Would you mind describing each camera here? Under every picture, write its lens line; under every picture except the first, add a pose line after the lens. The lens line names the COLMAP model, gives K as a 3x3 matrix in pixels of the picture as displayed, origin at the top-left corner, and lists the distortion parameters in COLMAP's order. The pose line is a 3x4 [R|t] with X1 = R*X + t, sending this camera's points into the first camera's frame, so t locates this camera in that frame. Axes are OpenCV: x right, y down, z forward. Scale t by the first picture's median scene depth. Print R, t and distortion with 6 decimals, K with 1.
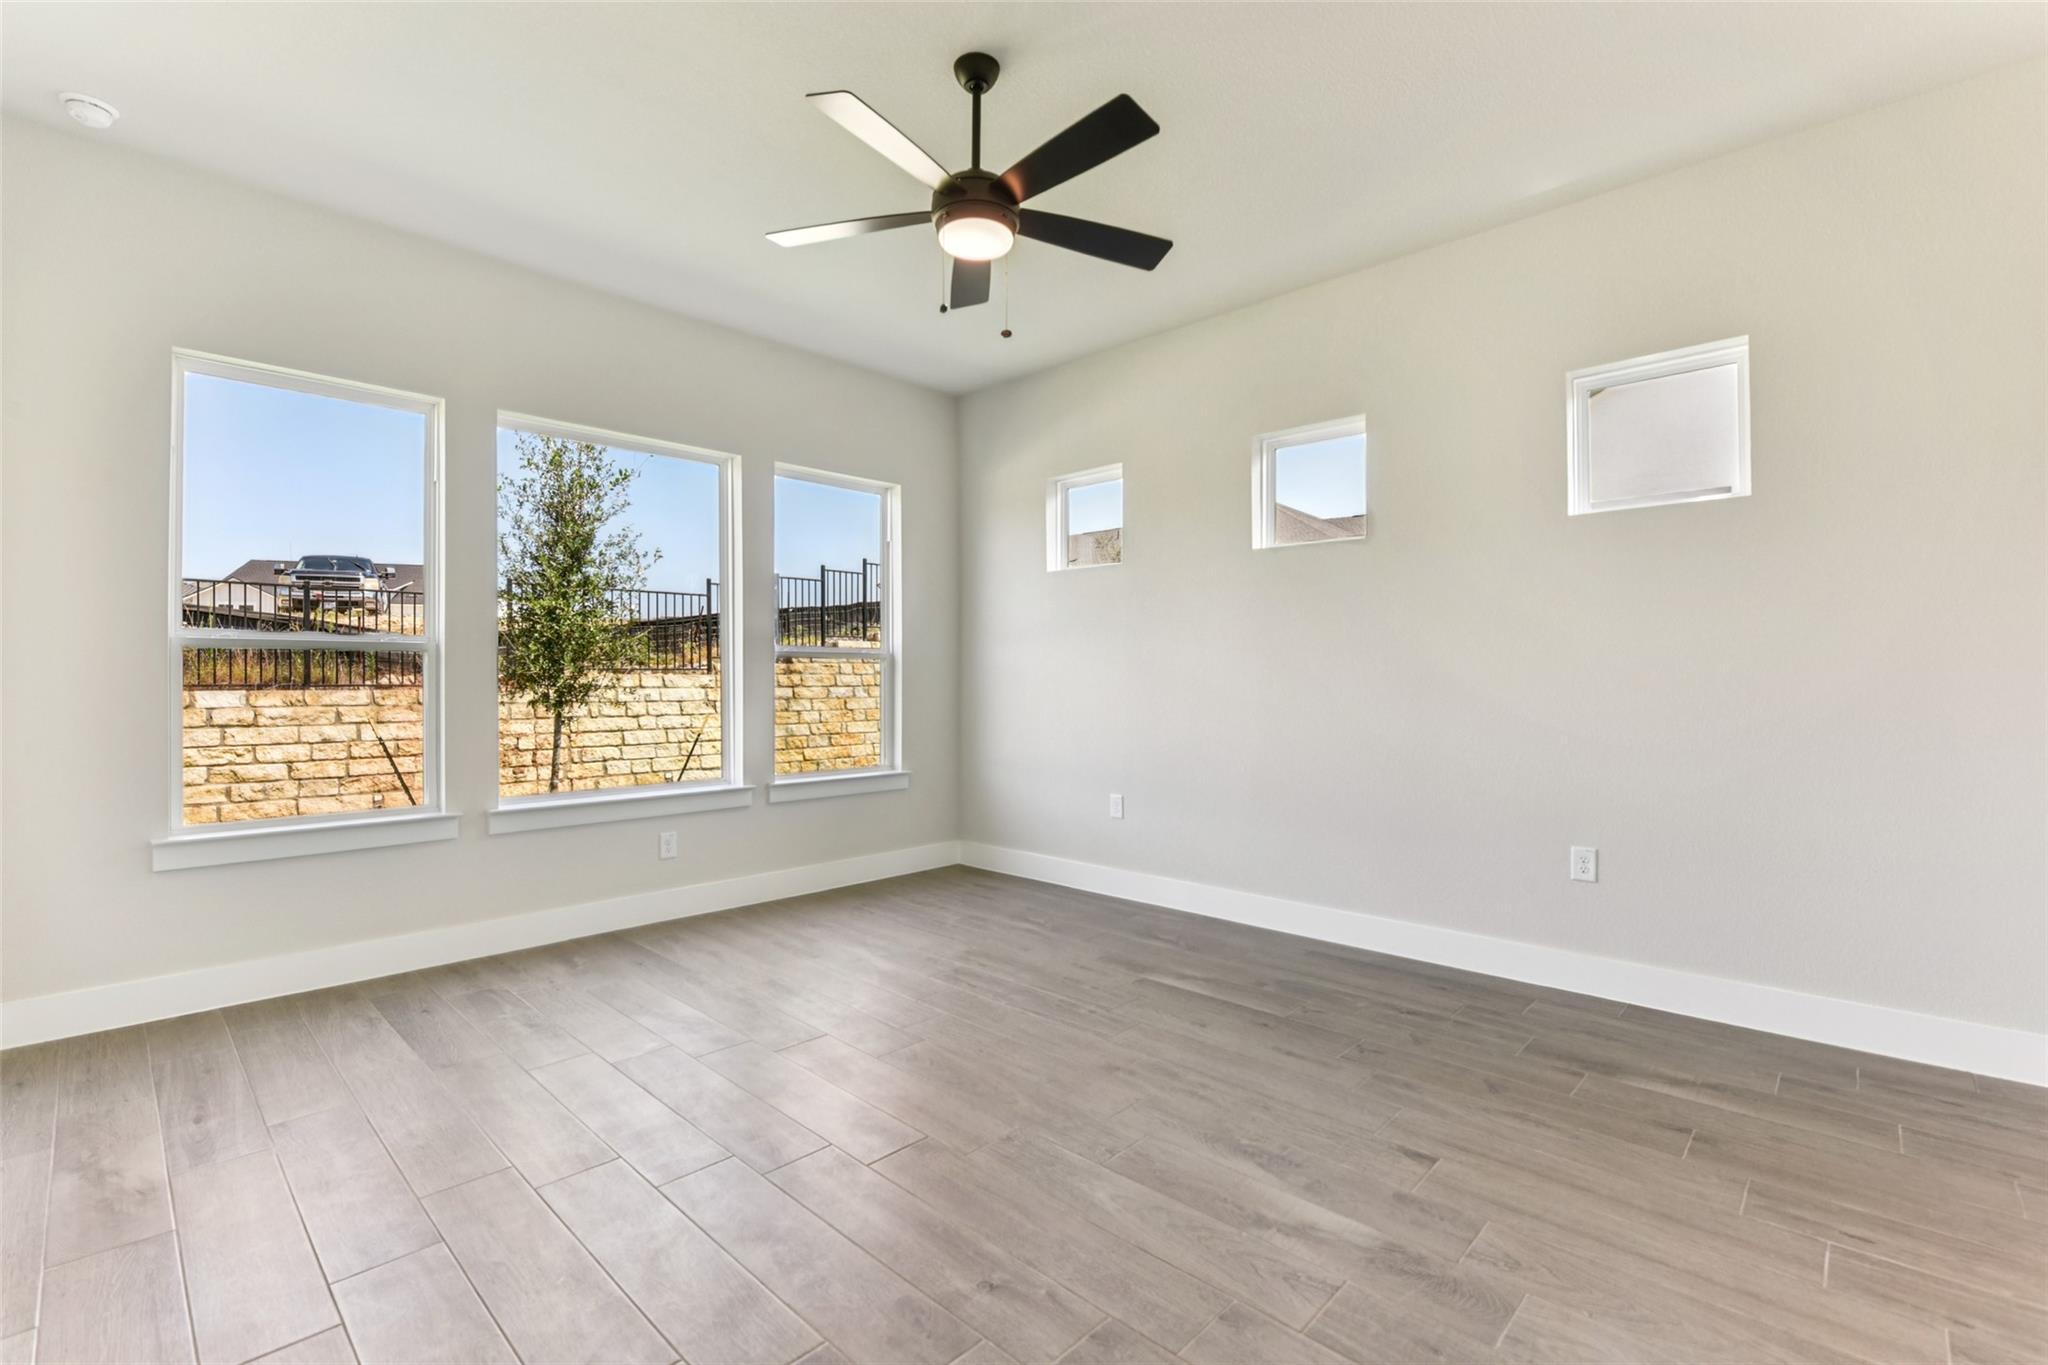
lens RADIAL K [[886.3, 0, 1024.9], [0, 886.3, 672.8], [0, 0, 1]] dist [-0.000416, 0.000277]
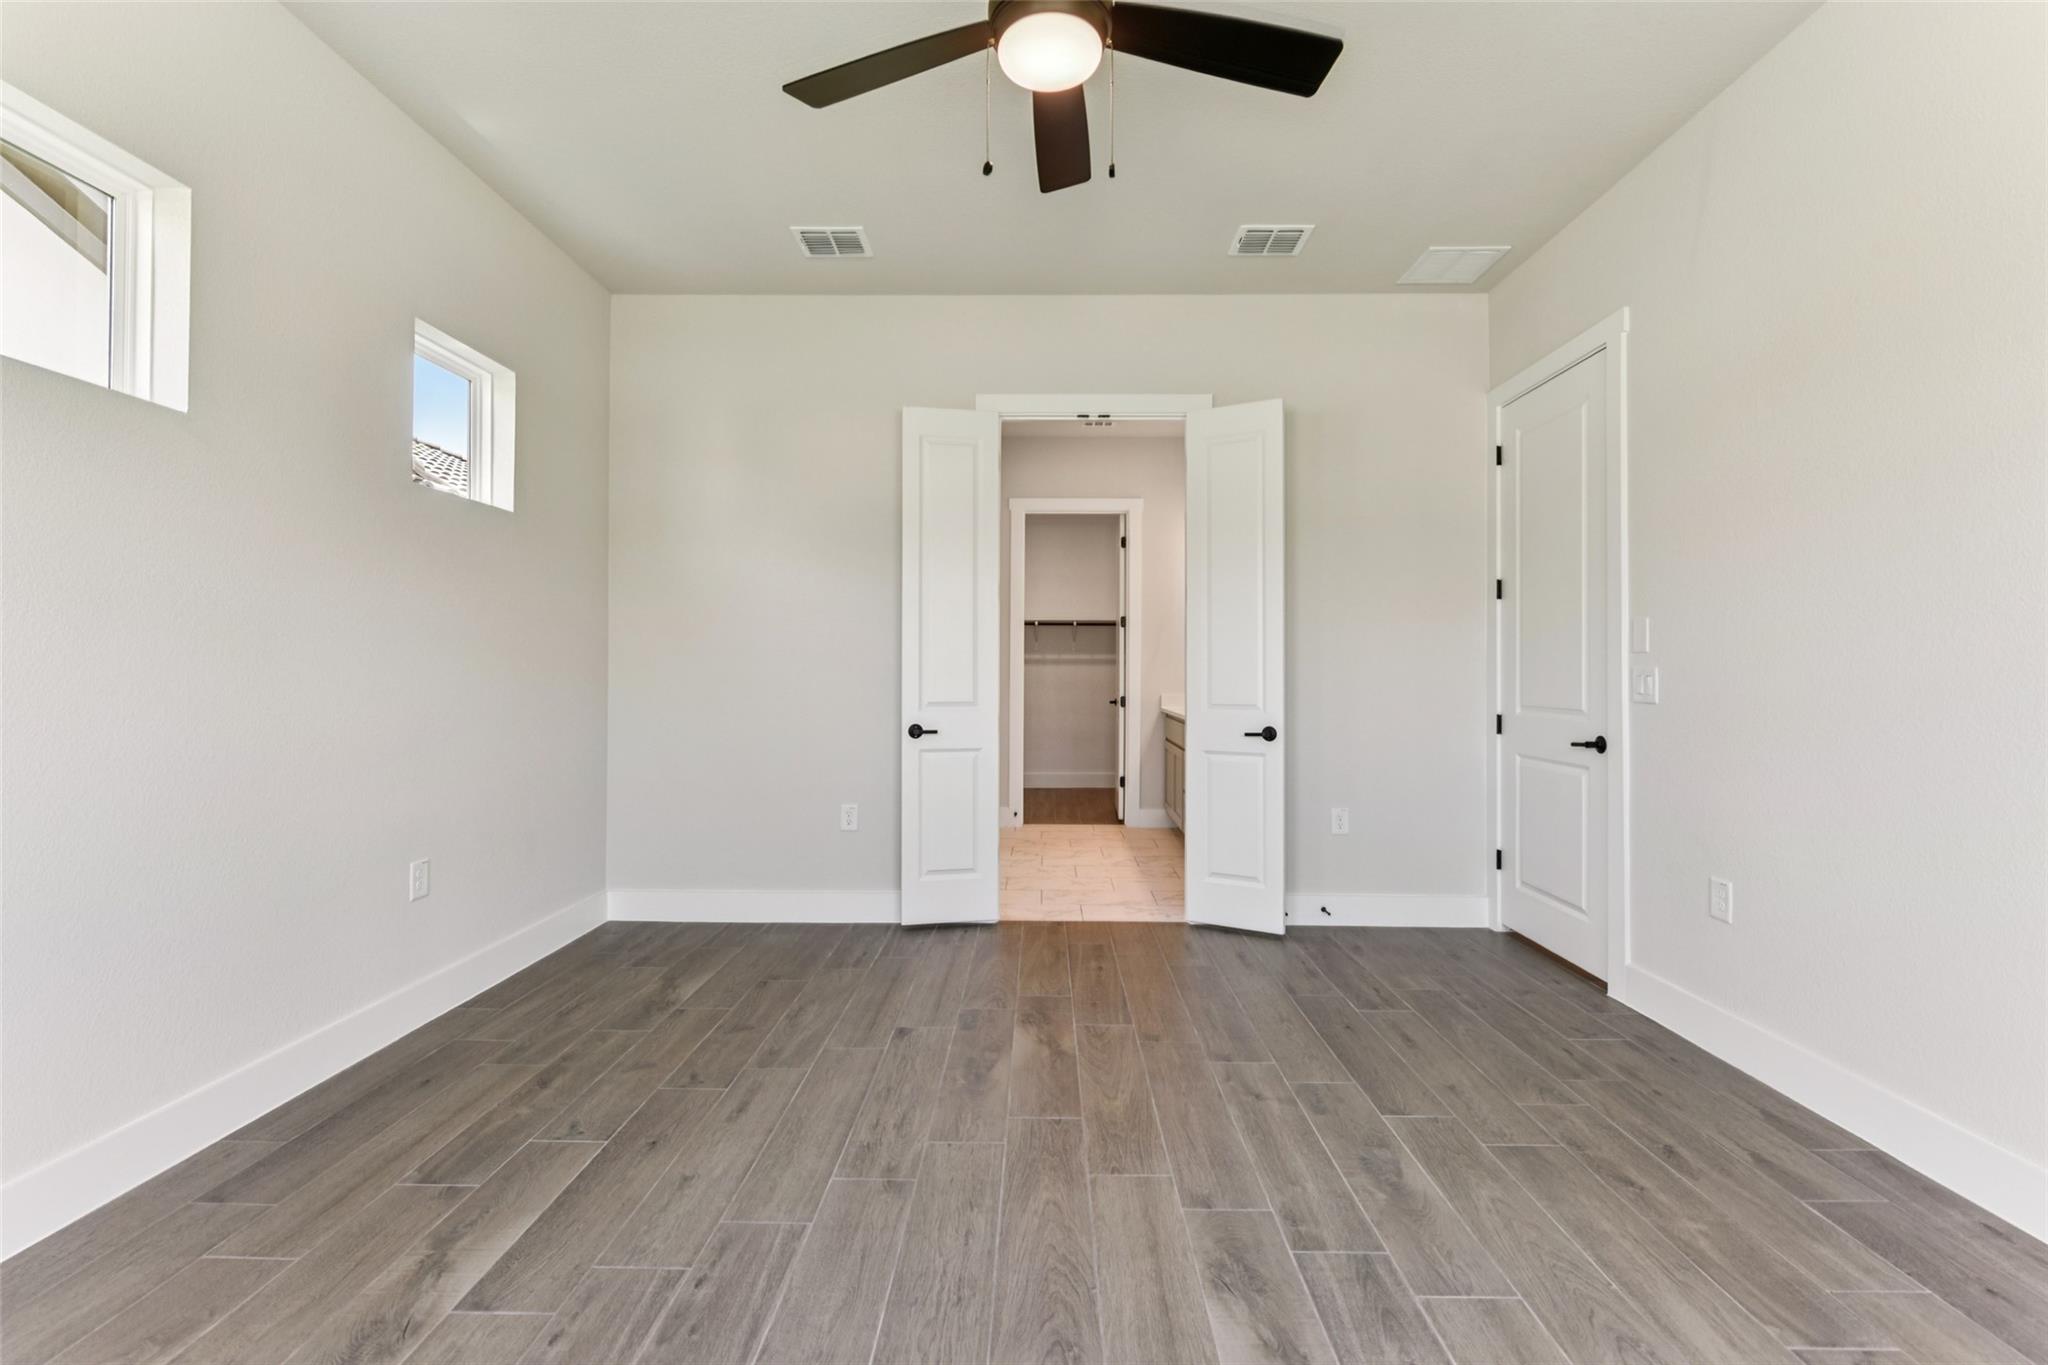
lens RADIAL K [[890.3, 0, 1024.0], [0, 890.3, 682.5], [0, 0, 1]] dist [-0.000491, -0.000042]
pose [[-0.676292, -0.006137, 0.736608, -0.452678], [-0.010809, 0.999940, -0.001594, 0.014187], [-0.736554, -0.009040, -0.676318, 1.215165]]
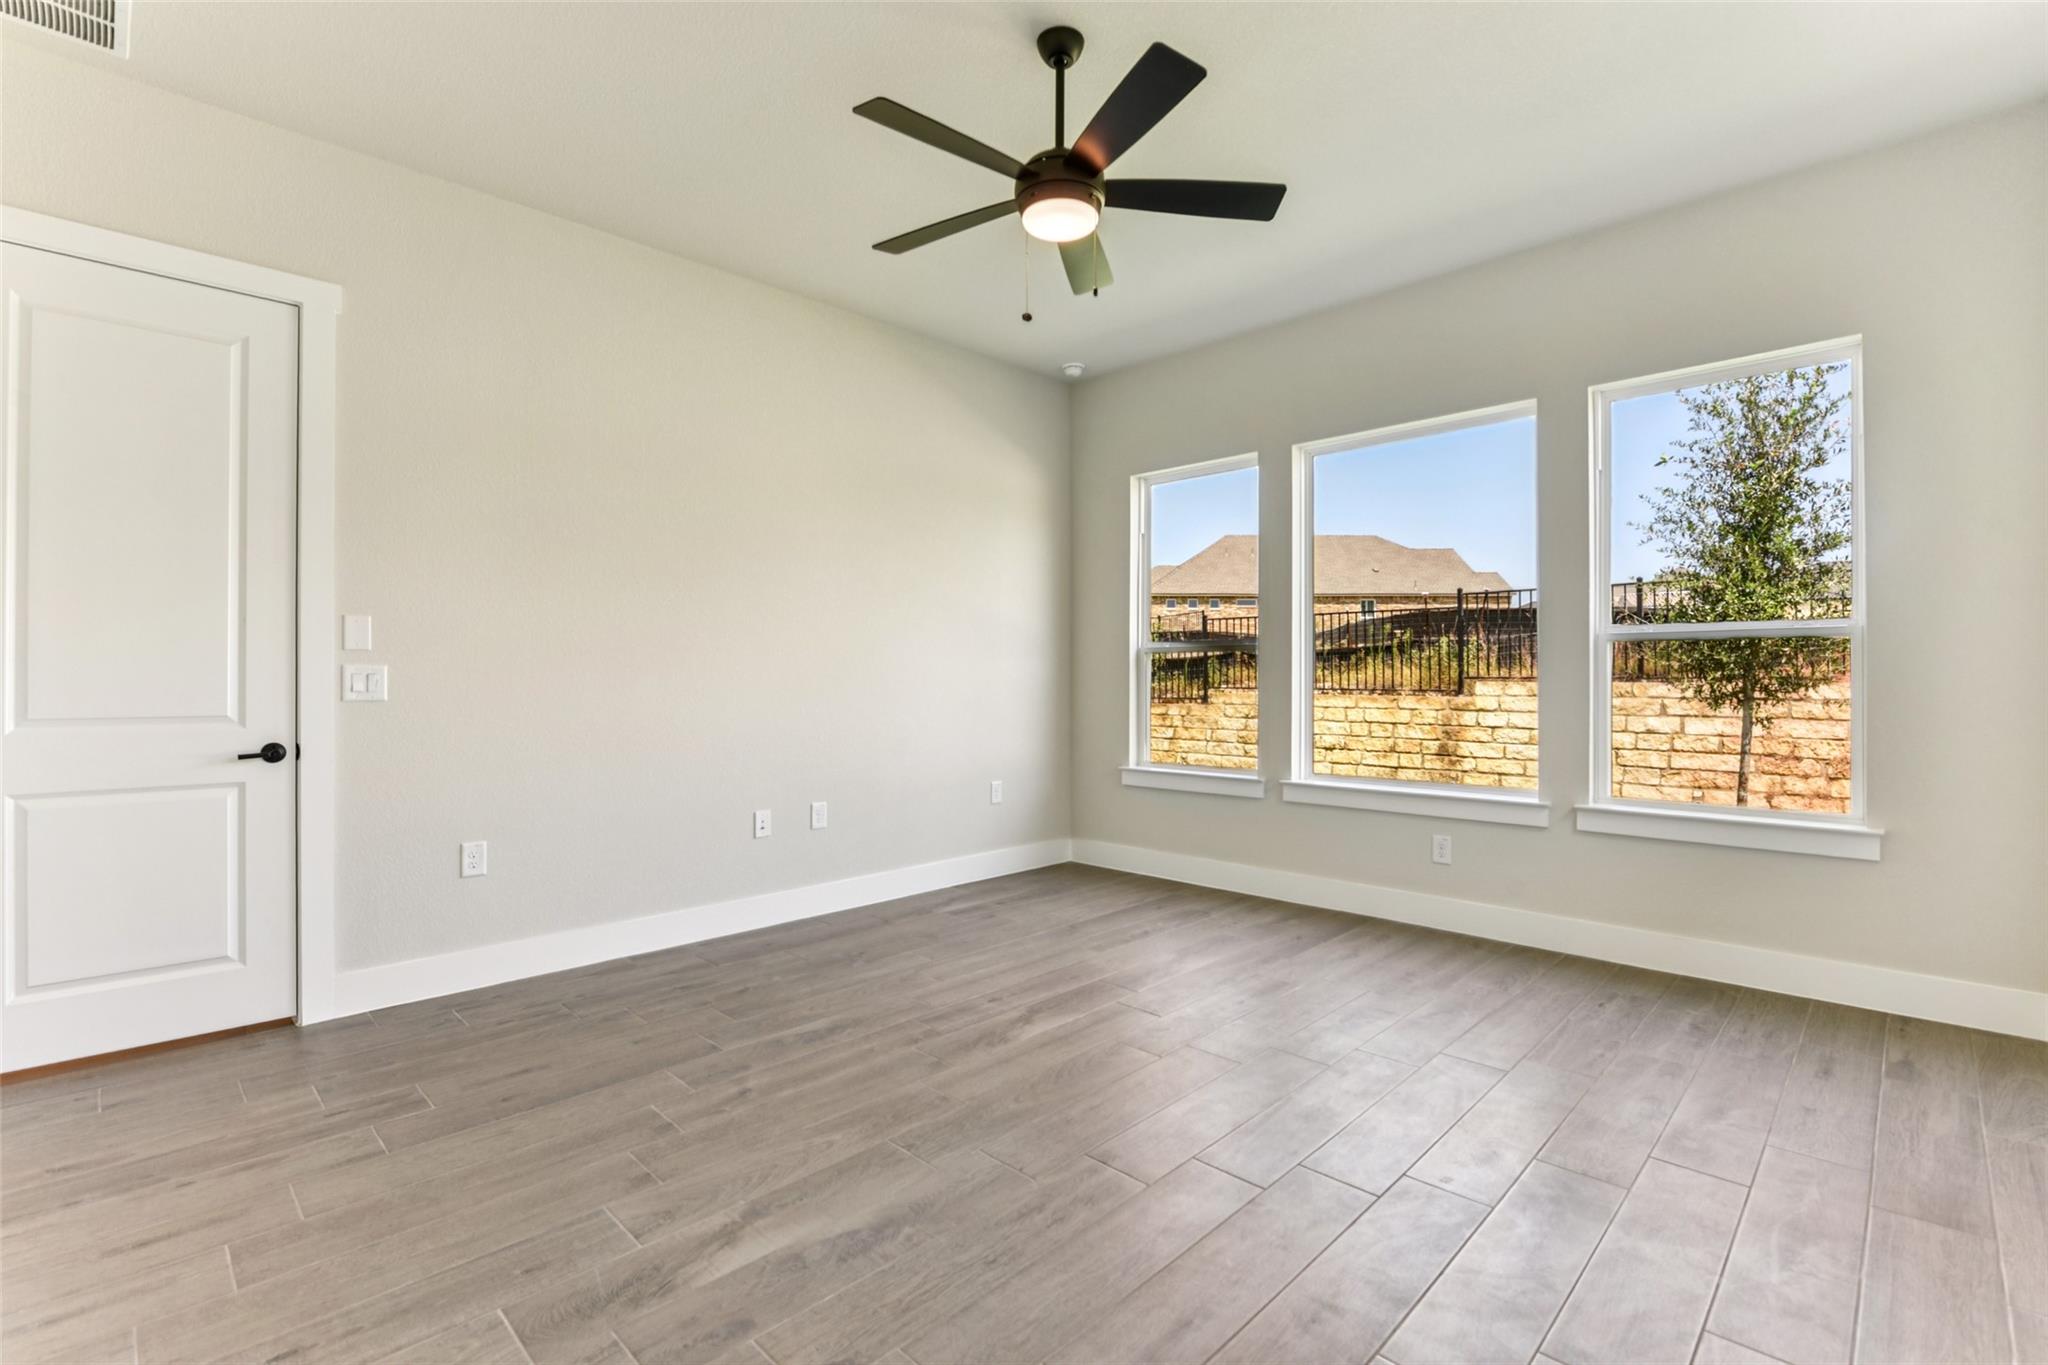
lens RADIAL K [[913.2, 0, 1026.7], [0, 913.2, 674.2], [0, 0, 1]] dist [0.000802, 0.000273]
pose [[-0.009800, -0.002309, -0.999949, 0.779425], [0.012525, 0.999919, -0.002432, 0.010020], [0.999874, -0.012548, -0.009771, 0.797352]]
